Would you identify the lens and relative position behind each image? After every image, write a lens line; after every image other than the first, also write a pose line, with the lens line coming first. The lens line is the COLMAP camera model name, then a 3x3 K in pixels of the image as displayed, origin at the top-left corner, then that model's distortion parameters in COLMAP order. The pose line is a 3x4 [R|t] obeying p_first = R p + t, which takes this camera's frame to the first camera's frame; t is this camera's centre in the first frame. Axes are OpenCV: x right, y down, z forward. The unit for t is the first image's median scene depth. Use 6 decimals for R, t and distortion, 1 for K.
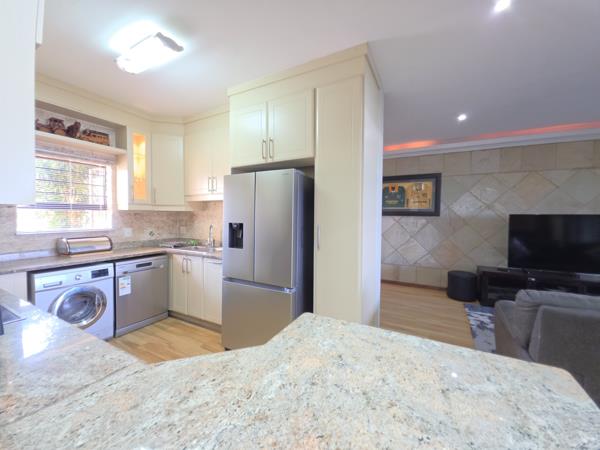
lens RADIAL K [[238.3, 0, 298.8], [0, 238.3, 222.7], [0, 0, 1]] dist [-0.000916, -0.002502]
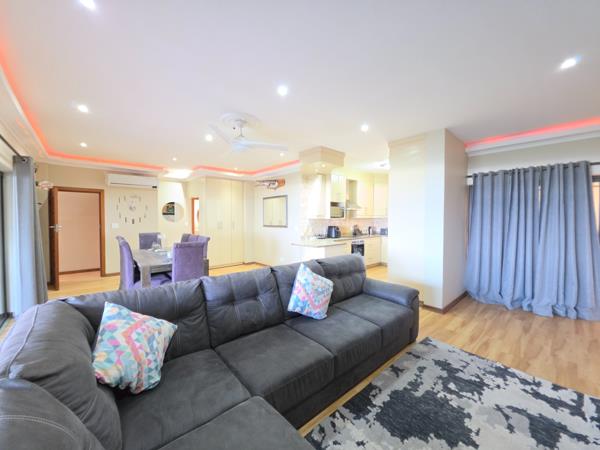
lens RADIAL K [[238.3, 0, 299.1], [0, 238.3, 224.7], [0, 0, 1]] dist [-0.000916, -0.002502]
pose [[-0.327735, 0.017001, -0.944617, 1.507993], [-0.035012, 0.998933, 0.030126, -0.017027], [0.944121, 0.042946, -0.326790, 0.555879]]
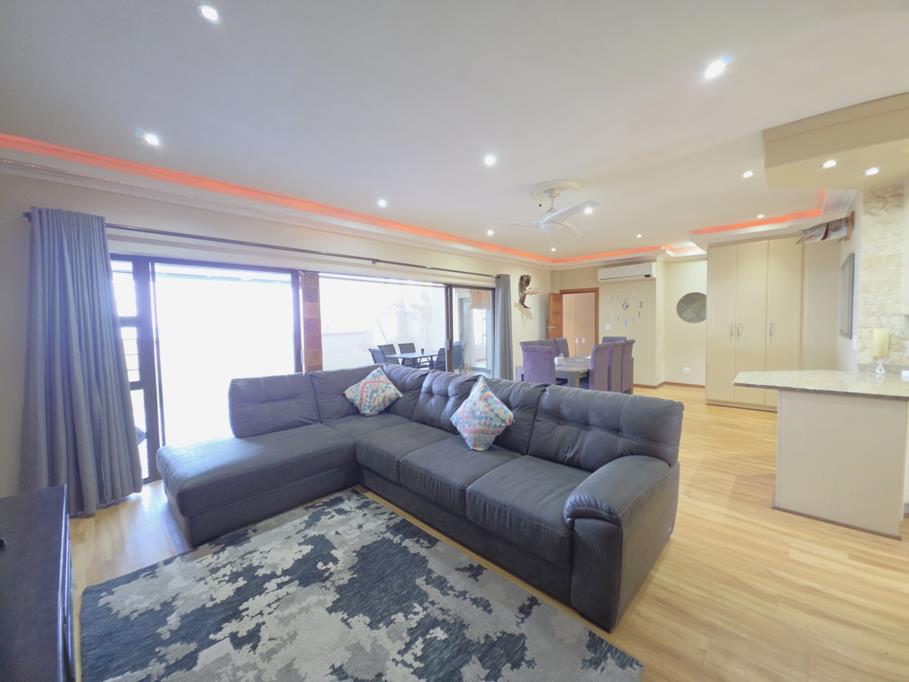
lens RADIAL K [[361.1, 0, 453.4], [0, 361.1, 339.3], [0, 0, 1]] dist [-0.000916, -0.002502]
pose [[-0.965608, -0.004372, 0.259966, 0.654047], [0.017442, 0.996517, 0.081543, -0.039921], [-0.259417, 0.083272, -0.962169, 1.188527]]
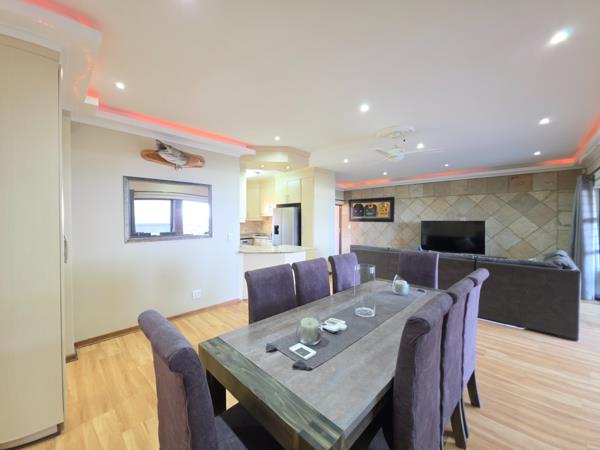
lens RADIAL K [[238.3, 0, 300.1], [0, 238.3, 223.6], [0, 0, 1]] dist [-0.000916, -0.002502]
pose [[0.963045, -0.003976, -0.269311, 0.514039], [0.000422, 0.999912, -0.013251, 0.011643], [0.269340, 0.012647, 0.962962, -1.100101]]
